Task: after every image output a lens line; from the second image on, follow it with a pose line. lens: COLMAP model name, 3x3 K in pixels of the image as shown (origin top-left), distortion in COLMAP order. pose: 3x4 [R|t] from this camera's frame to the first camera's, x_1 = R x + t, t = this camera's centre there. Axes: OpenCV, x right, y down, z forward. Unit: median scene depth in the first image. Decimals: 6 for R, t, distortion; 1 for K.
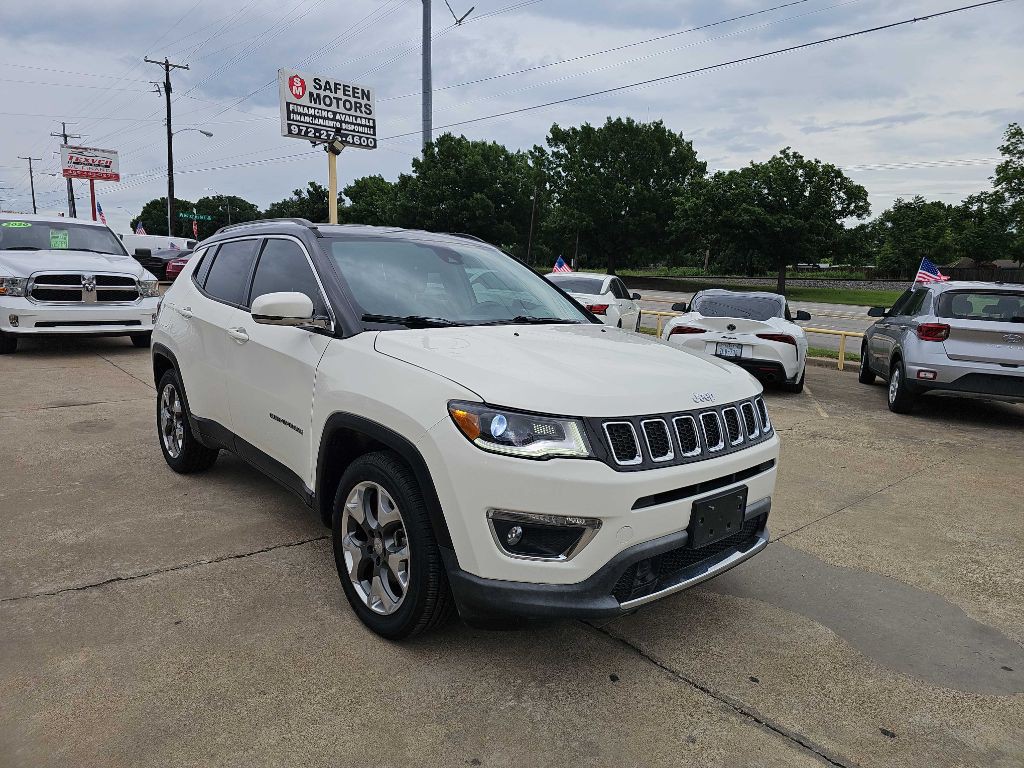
lens RADIAL K [[680.9, 0, 517.5], [0, 680.9, 391.6], [0, 0, 1]] dist [0.051015, -0.035444]
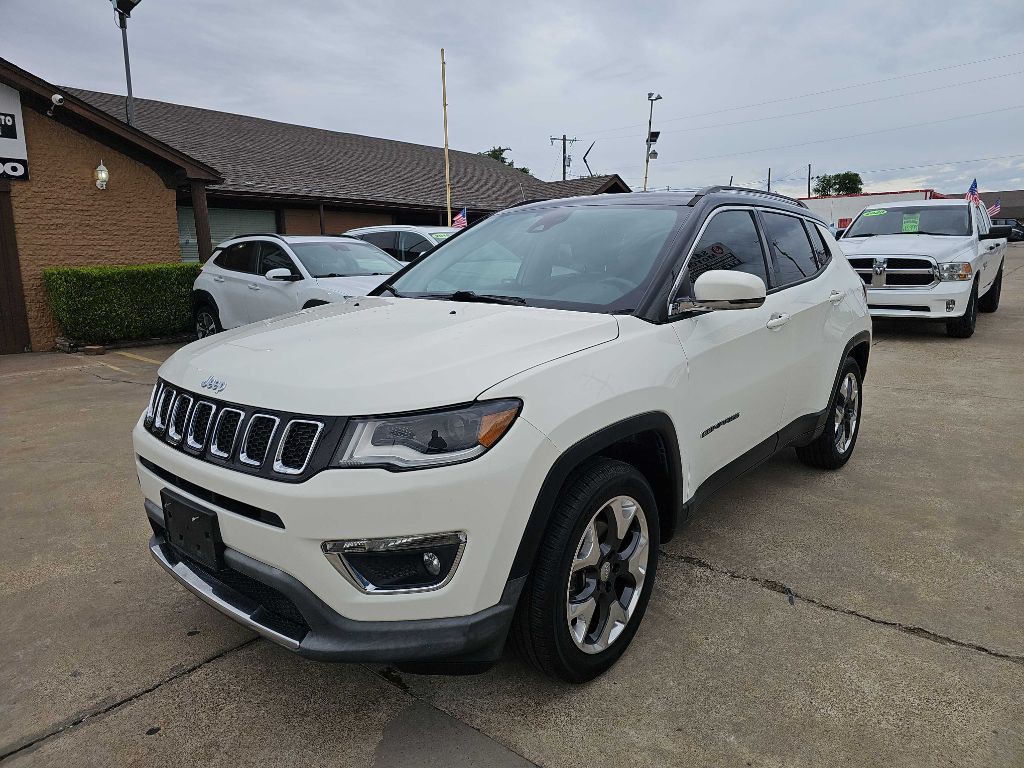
lens RADIAL K [[680.9, 0, 508.2], [0, 680.9, 385.6], [0, 0, 1]] dist [0.051015, -0.035444]
pose [[0.130378, 0.155728, -0.979158, 0.144242], [-0.148970, 0.979453, 0.135939, -0.019862], [0.980209, 0.128142, 0.150898, 0.156995]]
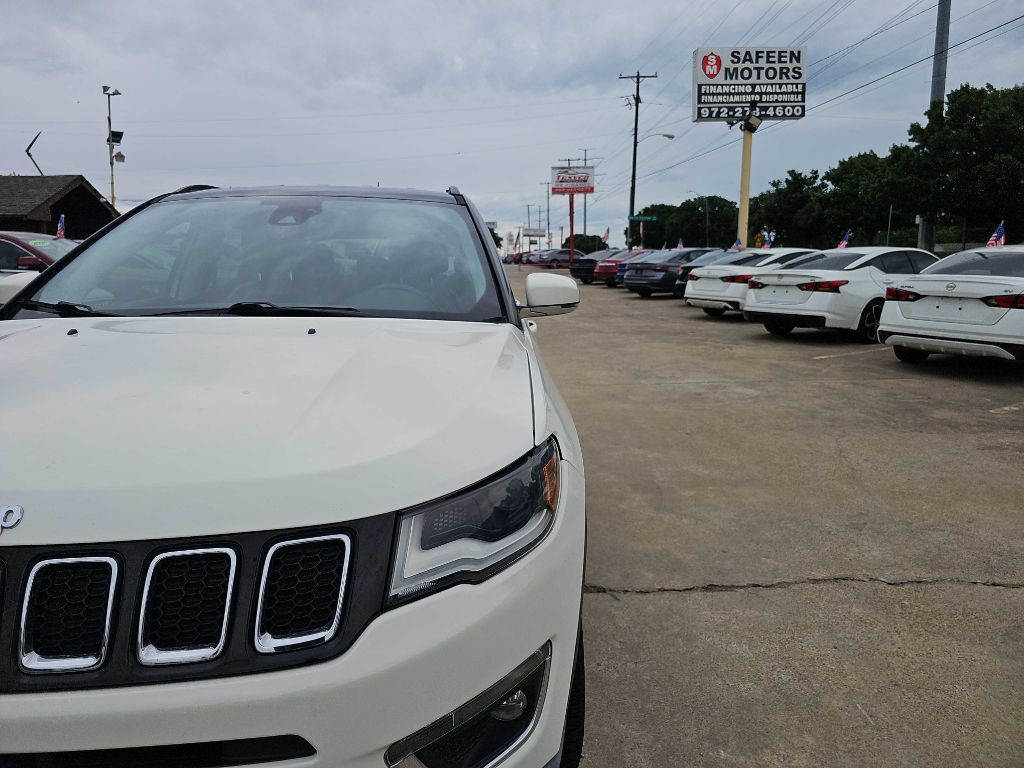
lens RADIAL K [[680.9, 0, 507.3], [0, 680.9, 390.3], [0, 0, 1]] dist [0.051015, -0.035444]
pose [[0.764558, 0.076056, -0.640052, 0.092539], [-0.074985, 0.996767, 0.028872, -0.011682], [0.640178, 0.025920, 0.767789, 0.115526]]
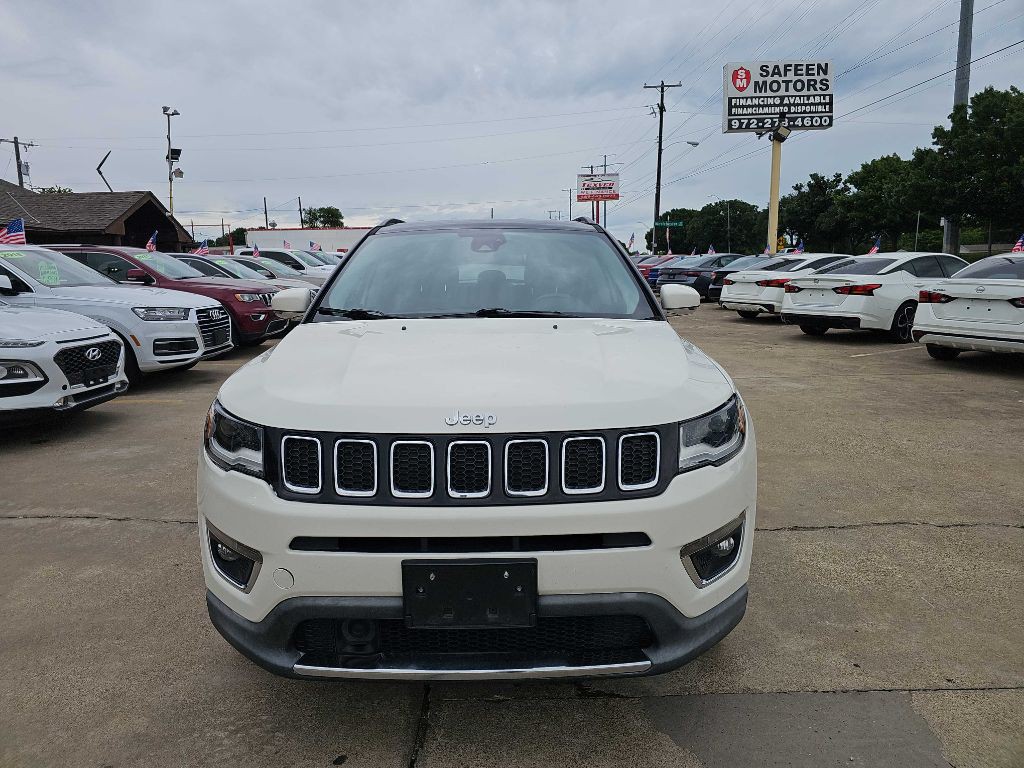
lens RADIAL K [[680.9, 0, 503.9], [0, 680.9, 385.3], [0, 0, 1]] dist [0.051015, -0.035444]
pose [[0.745424, 0.064947, -0.663419, 0.097605], [-0.071591, 0.997286, 0.017192, -0.005324], [0.662735, 0.034680, 0.748051, 0.063985]]
